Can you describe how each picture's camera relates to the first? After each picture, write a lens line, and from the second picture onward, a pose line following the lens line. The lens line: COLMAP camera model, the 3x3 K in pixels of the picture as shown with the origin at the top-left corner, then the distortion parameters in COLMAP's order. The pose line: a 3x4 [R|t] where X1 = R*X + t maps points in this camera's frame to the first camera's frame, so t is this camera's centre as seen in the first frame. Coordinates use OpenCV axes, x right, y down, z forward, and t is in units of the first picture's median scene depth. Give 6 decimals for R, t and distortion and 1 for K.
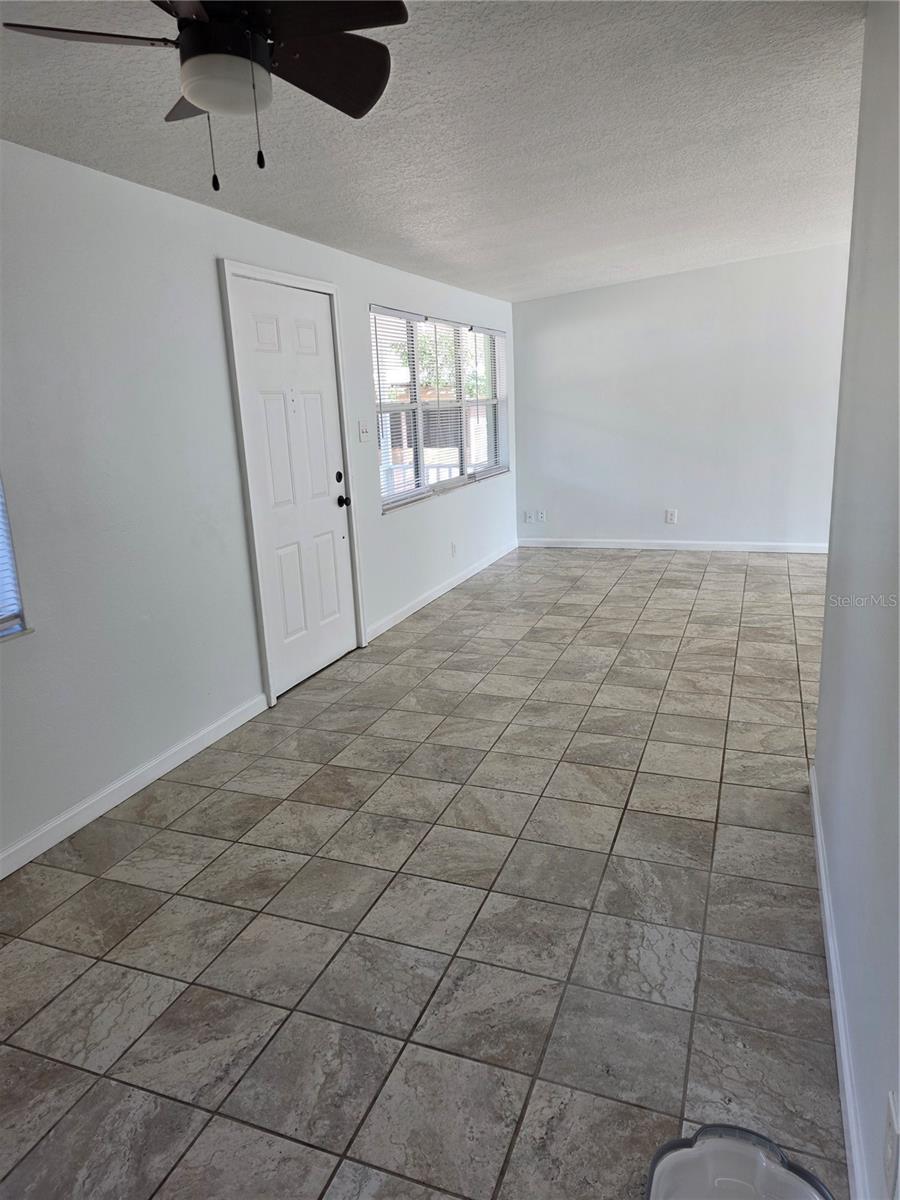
lens RADIAL K [[803.1, 0, 444.0], [0, 803.1, 579.9], [0, 0, 1]] dist [0.054520, -0.046142]
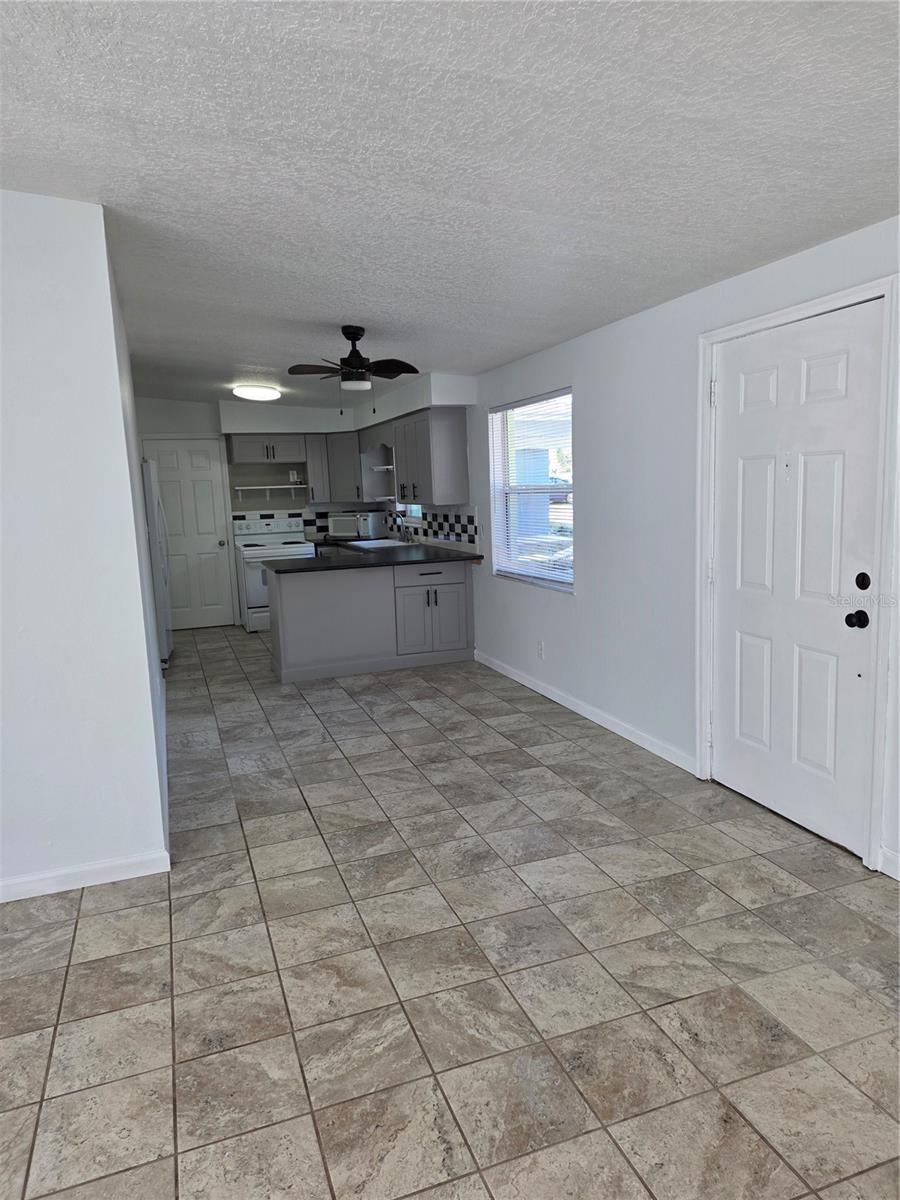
lens RADIAL K [[803.1, 0, 457.8], [0, 803.1, 605.1], [0, 0, 1]] dist [0.054520, -0.046142]
pose [[-0.745398, 0.174612, -0.643344, 0.810234], [-0.073692, 0.937586, 0.339855, -0.476215], [0.662534, 0.300736, -0.686008, 1.918398]]
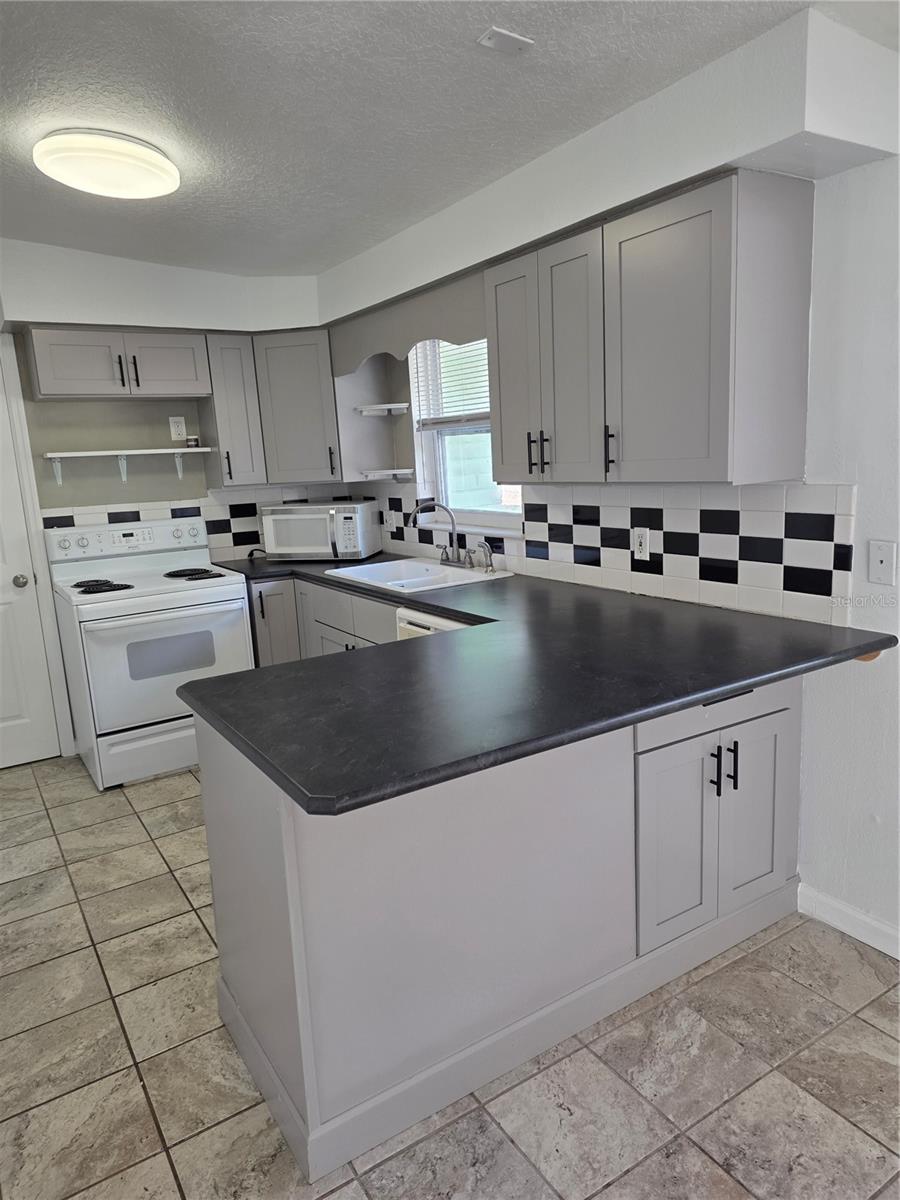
lens RADIAL K [[803.1, 0, 455.5], [0, 803.1, 604.7], [0, 0, 1]] dist [0.054520, -0.046142]
pose [[-0.586185, 0.229024, -0.777133, 0.124539], [-0.099720, 0.931524, 0.349742, -0.111433], [0.804017, 0.282508, -0.523207, 0.500801]]
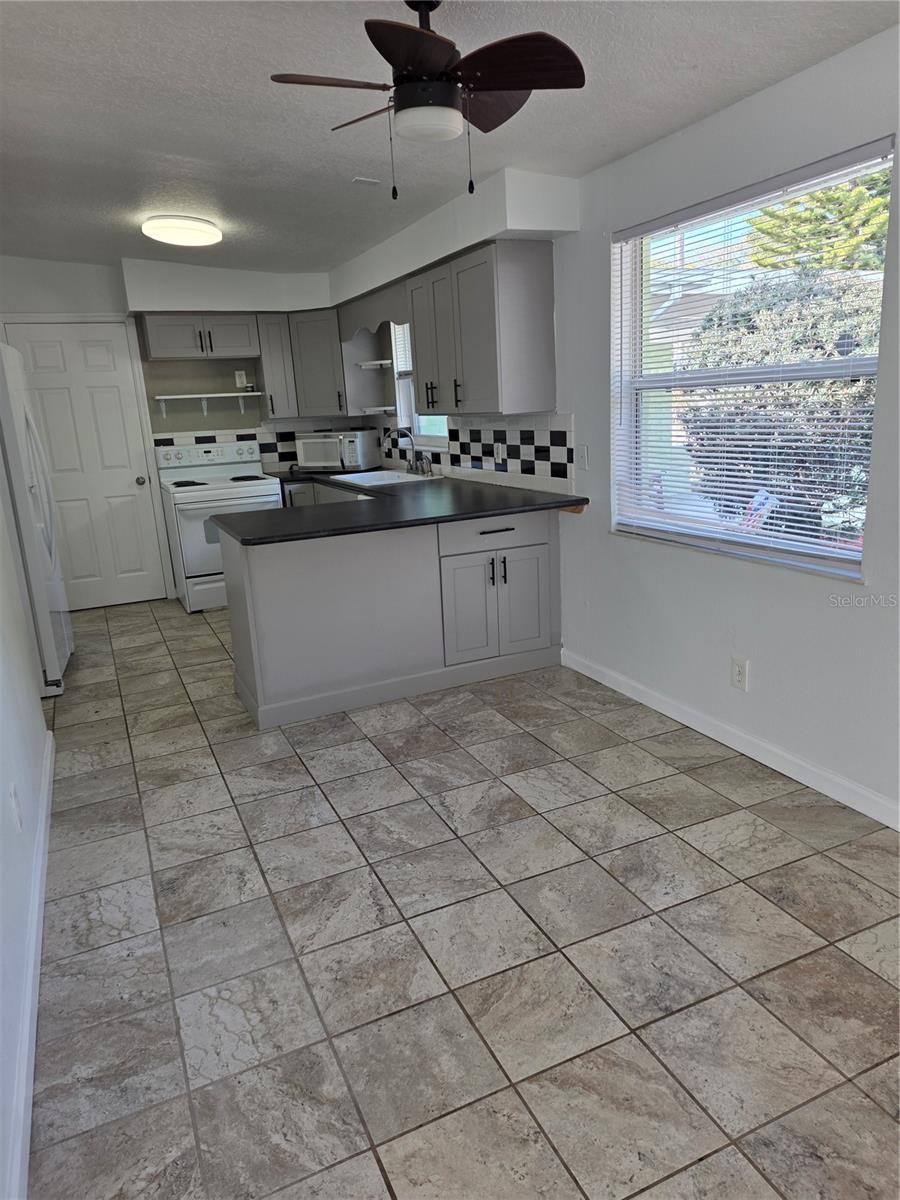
lens RADIAL K [[803.1, 0, 449.5], [0, 803.1, 604.6], [0, 0, 1]] dist [0.054520, -0.046142]
pose [[-0.692658, 0.260959, -0.672403, 0.414175], [-0.071667, 0.902738, 0.424178, -0.251691], [0.717697, 0.341999, -0.606586, 1.126503]]
